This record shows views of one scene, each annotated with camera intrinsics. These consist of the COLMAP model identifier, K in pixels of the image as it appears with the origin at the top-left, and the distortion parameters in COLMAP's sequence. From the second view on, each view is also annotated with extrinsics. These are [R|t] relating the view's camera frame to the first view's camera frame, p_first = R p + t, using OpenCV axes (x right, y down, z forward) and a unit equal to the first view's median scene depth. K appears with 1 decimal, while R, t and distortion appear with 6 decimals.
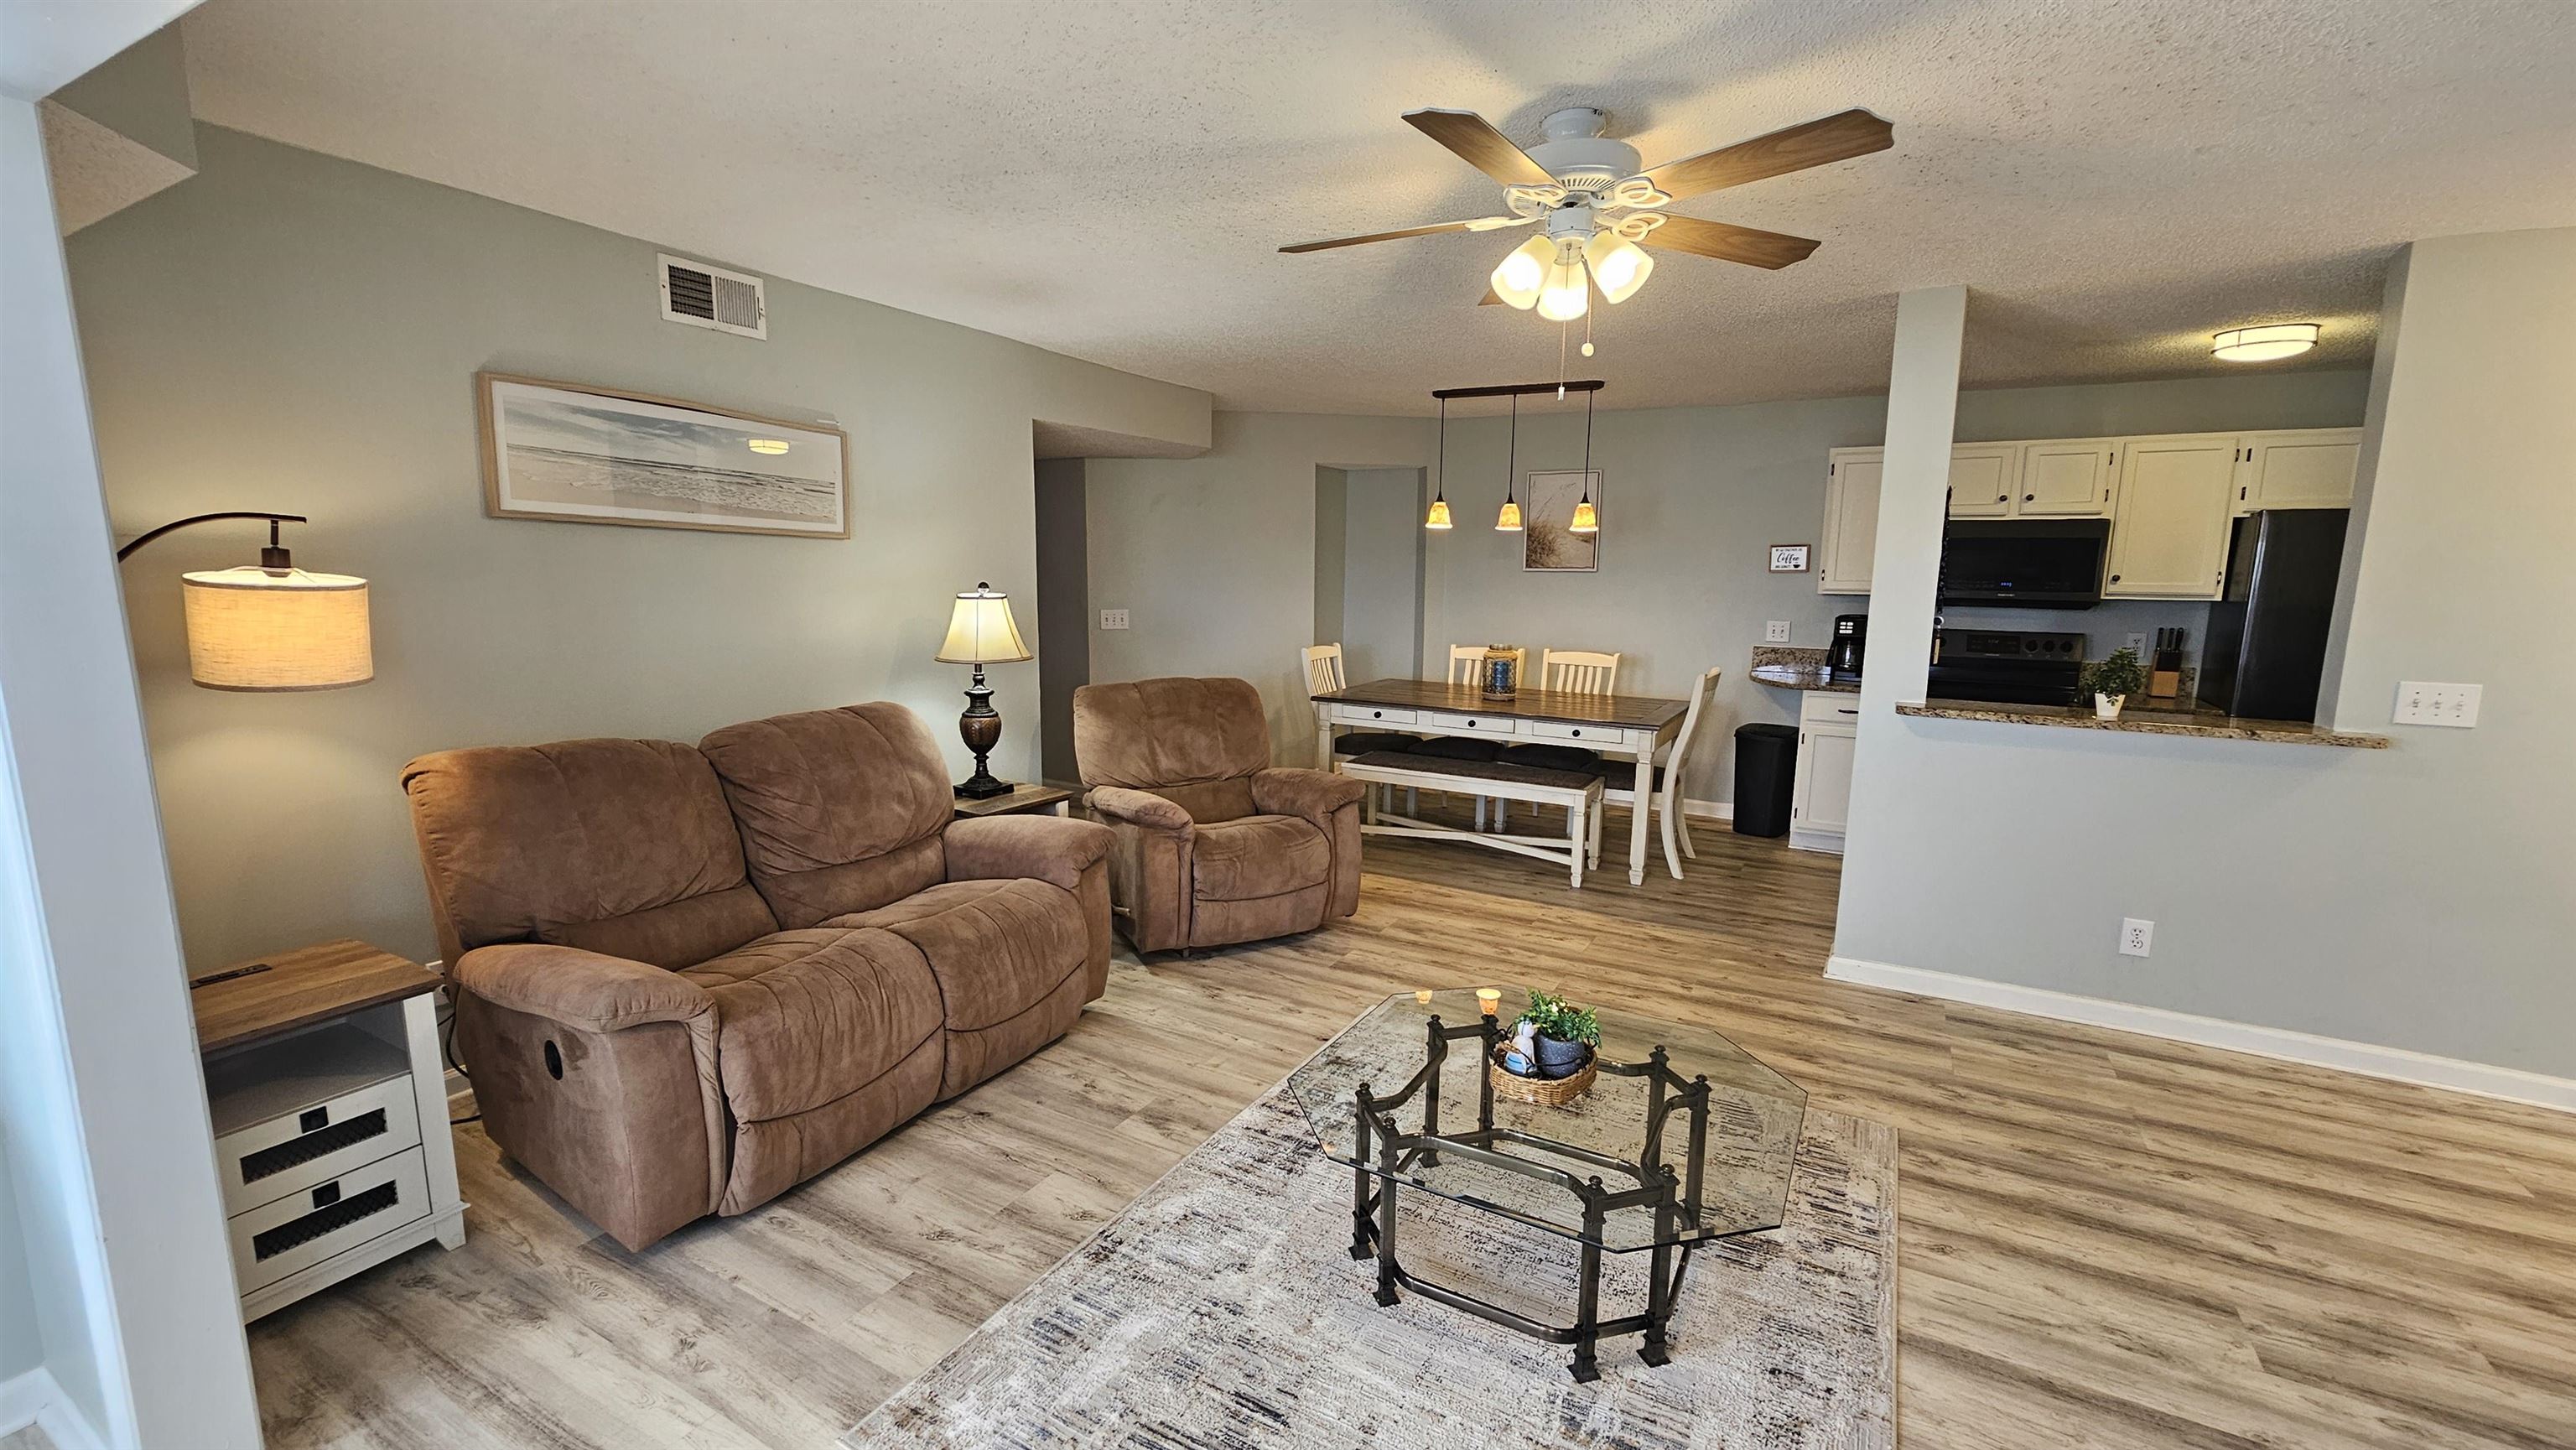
lens RADIAL K [[1052.6, 0, 1278.7], [0, 1052.6, 737.6], [0, 0, 1]] dist [-0.001680, -0.000310]
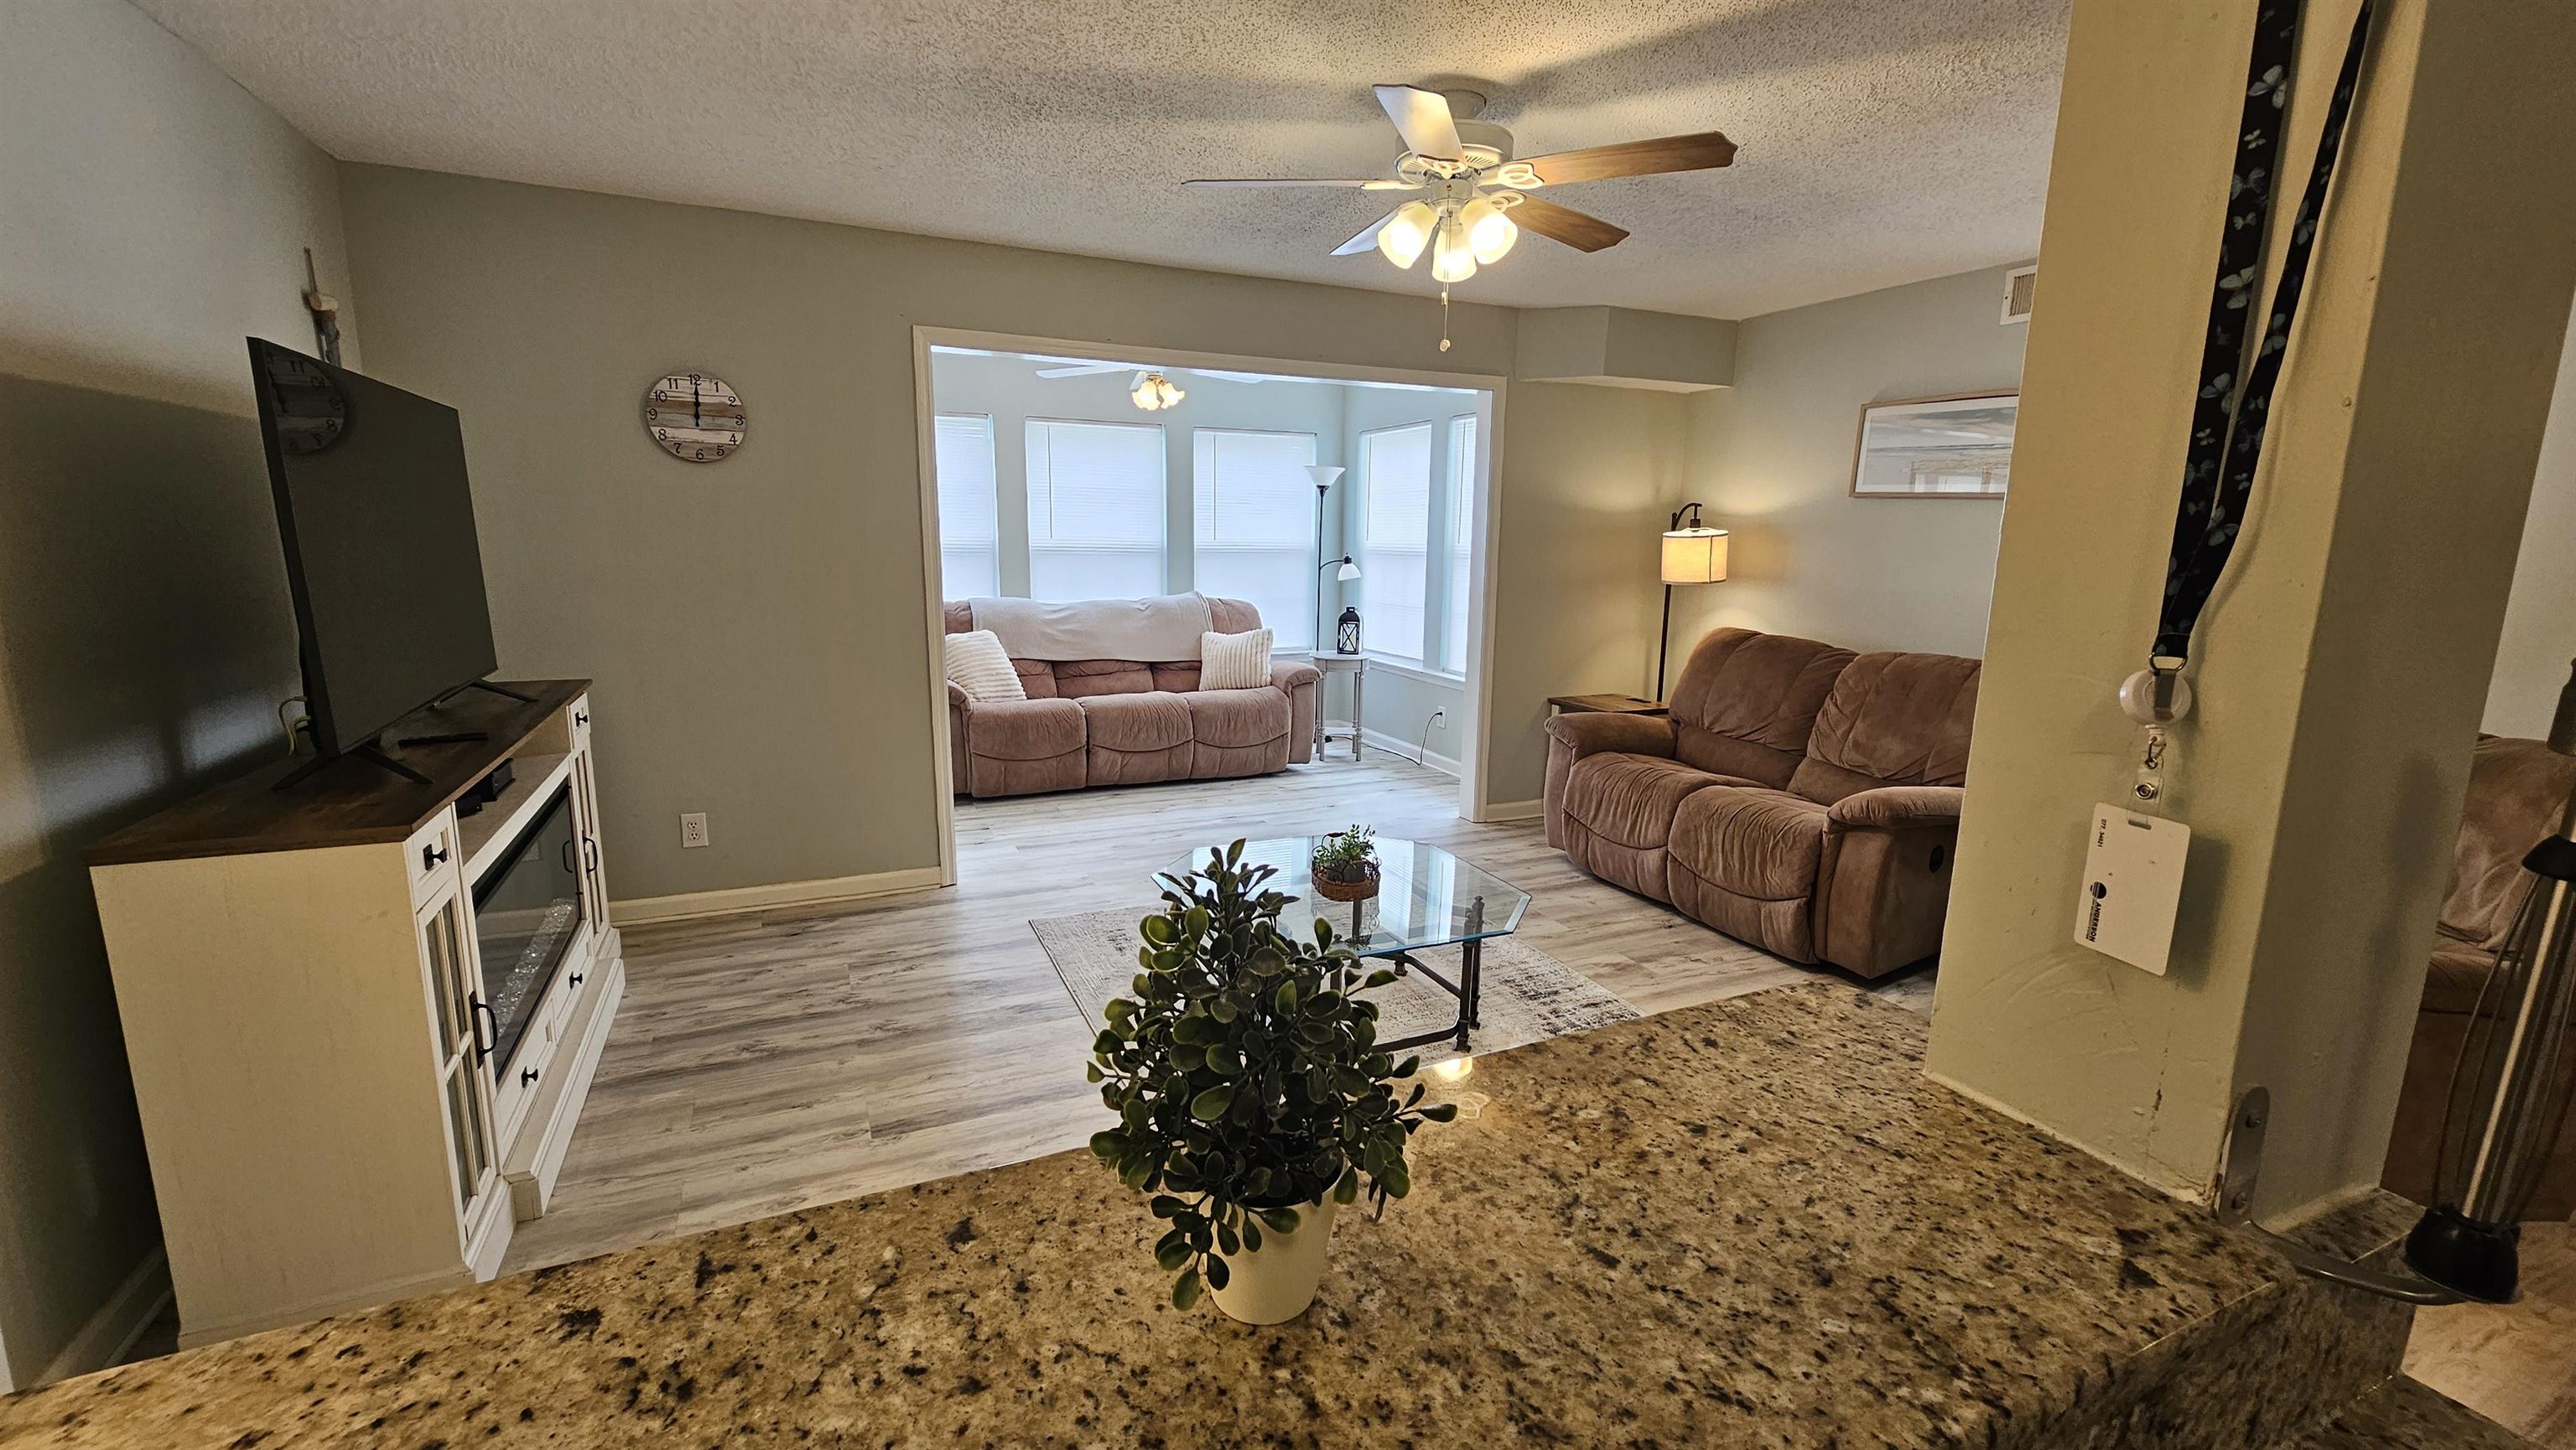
lens RADIAL K [[1052.6, 0, 1277.5], [0, 1052.6, 729.8], [0, 0, 1]] dist [-0.001680, -0.000310]
pose [[-0.583983, 0.128472, -0.801535, 0.965817], [-0.153605, 0.952070, 0.264514, -0.147657], [0.797101, 0.277592, -0.536259, 1.140329]]
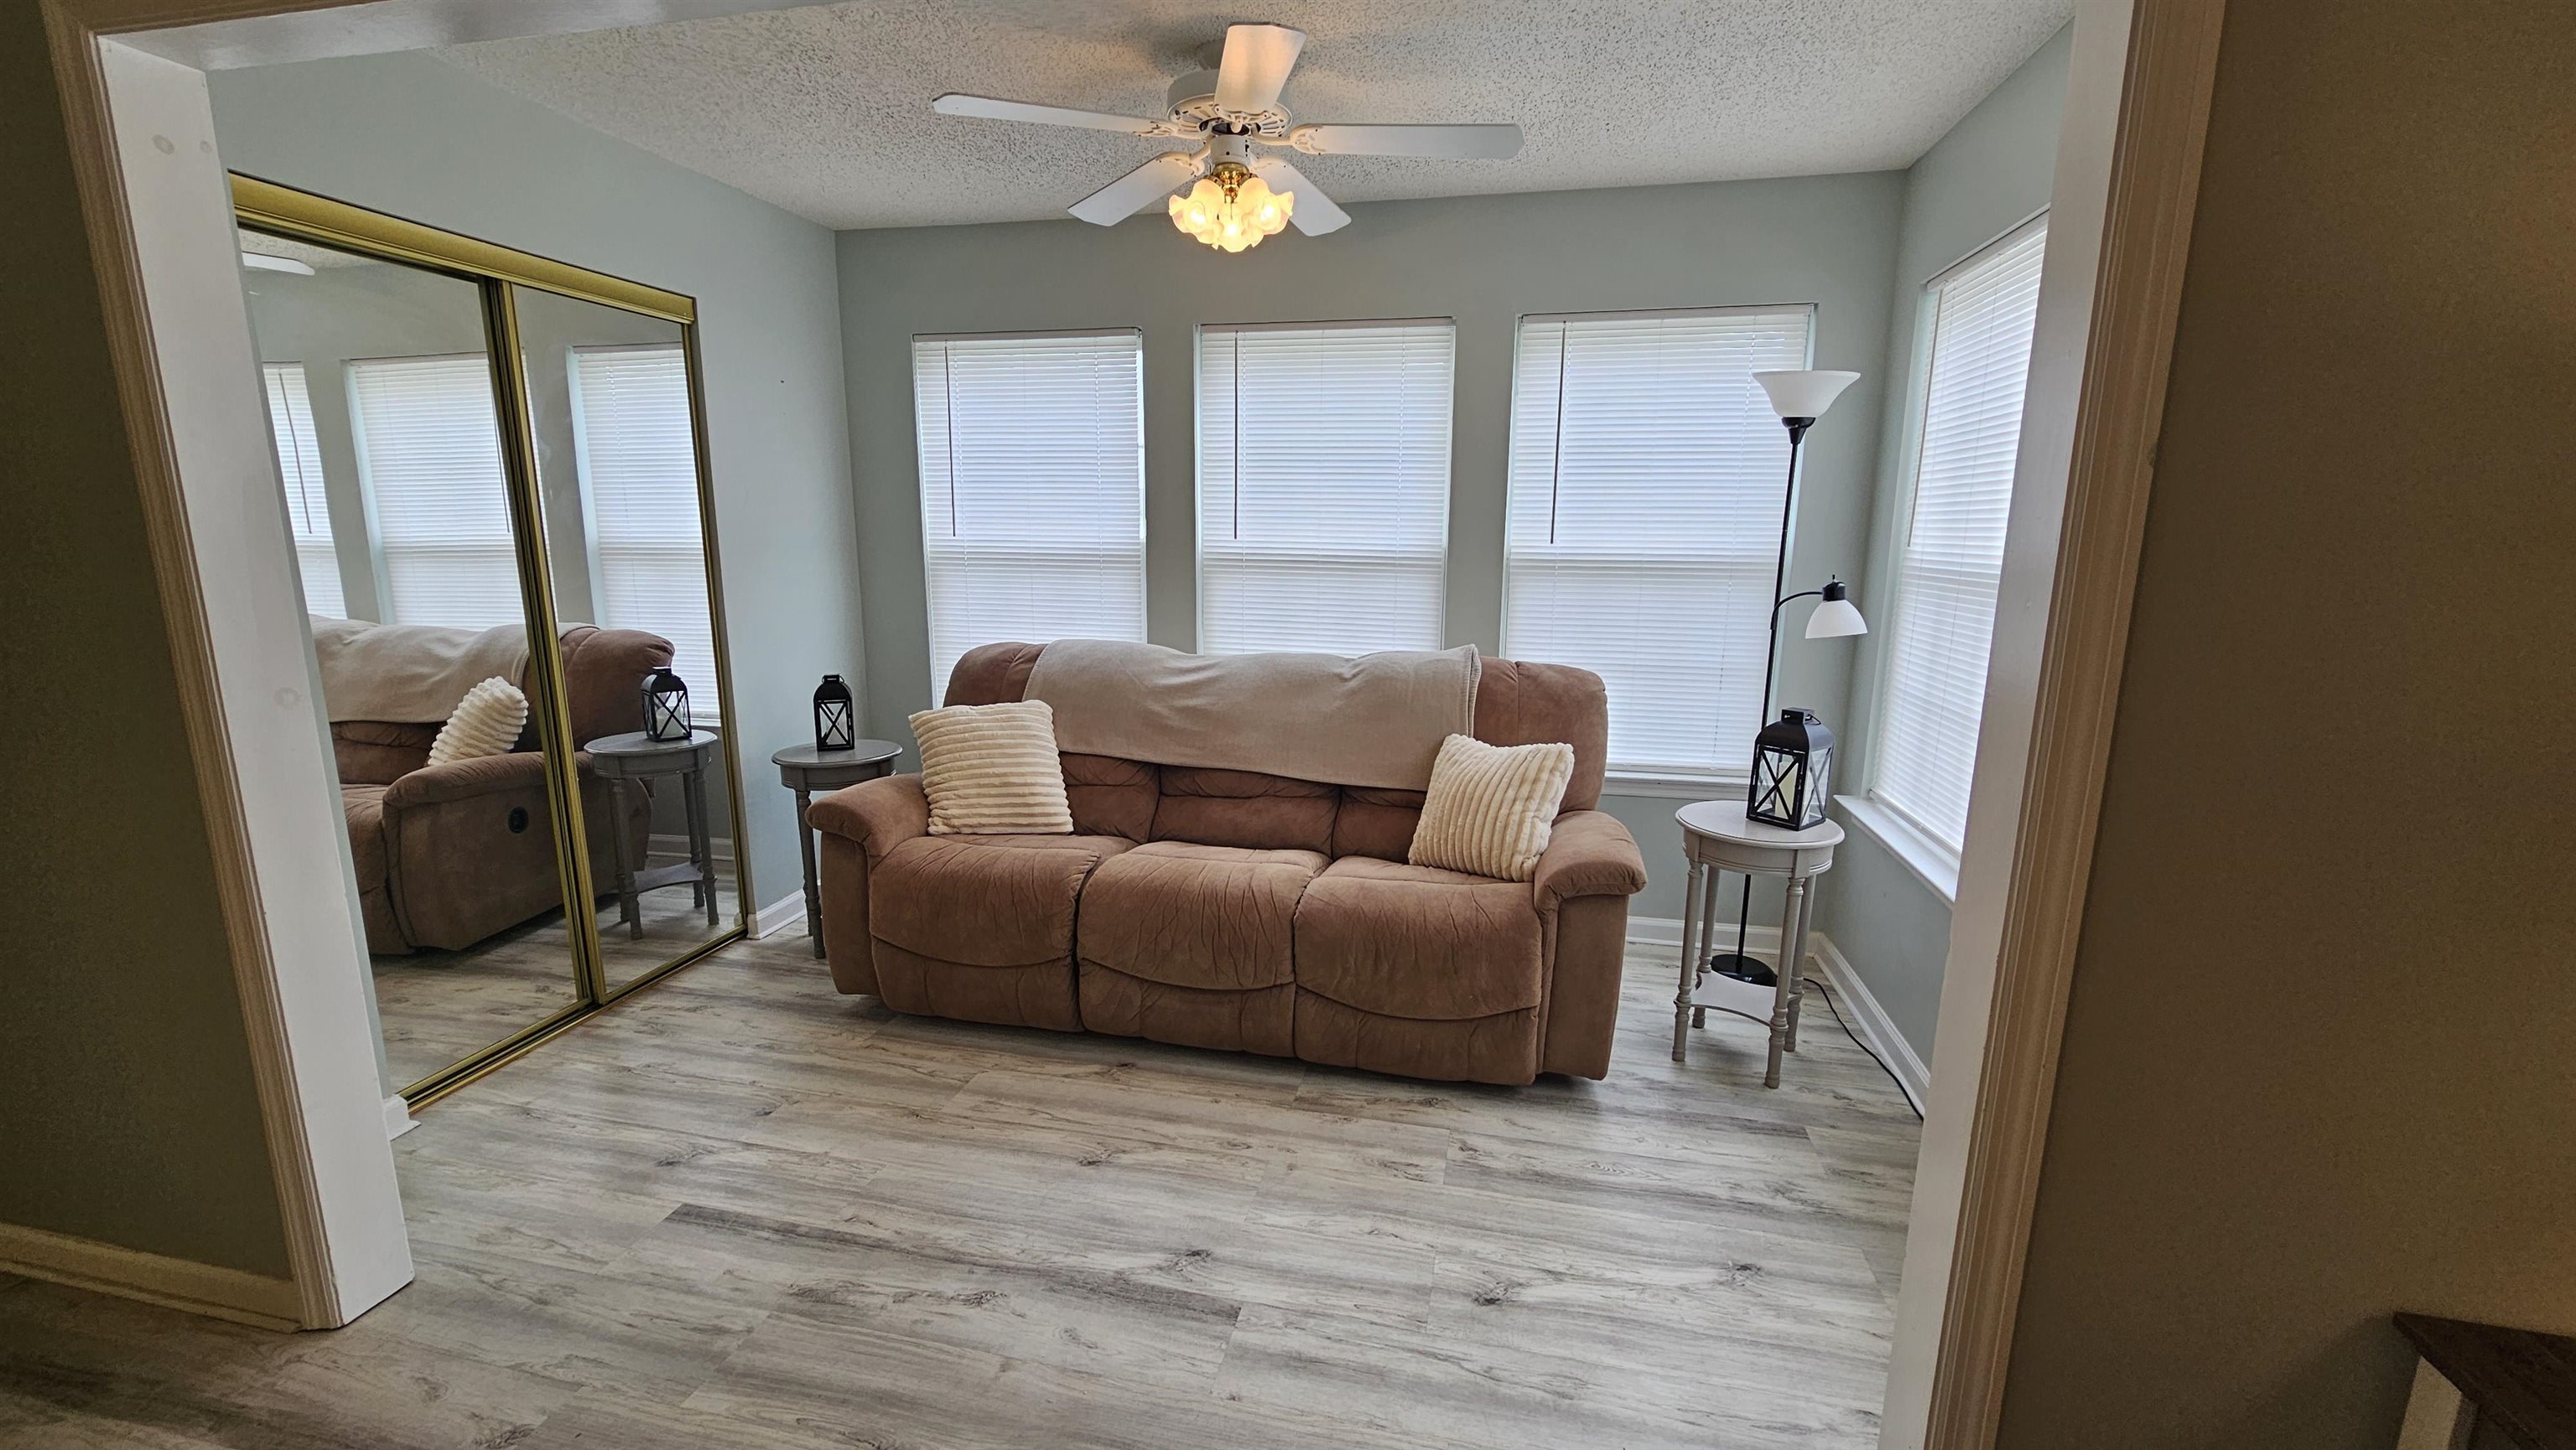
lens RADIAL K [[1052.6, 0, 1275.4], [0, 1052.6, 739.1], [0, 0, 1]] dist [-0.001680, -0.000310]
pose [[-0.958114, 0.039767, -0.283611, -0.186013], [-0.063434, 0.936245, 0.345575, -0.091931], [0.279272, 0.349091, -0.894507, 0.712790]]
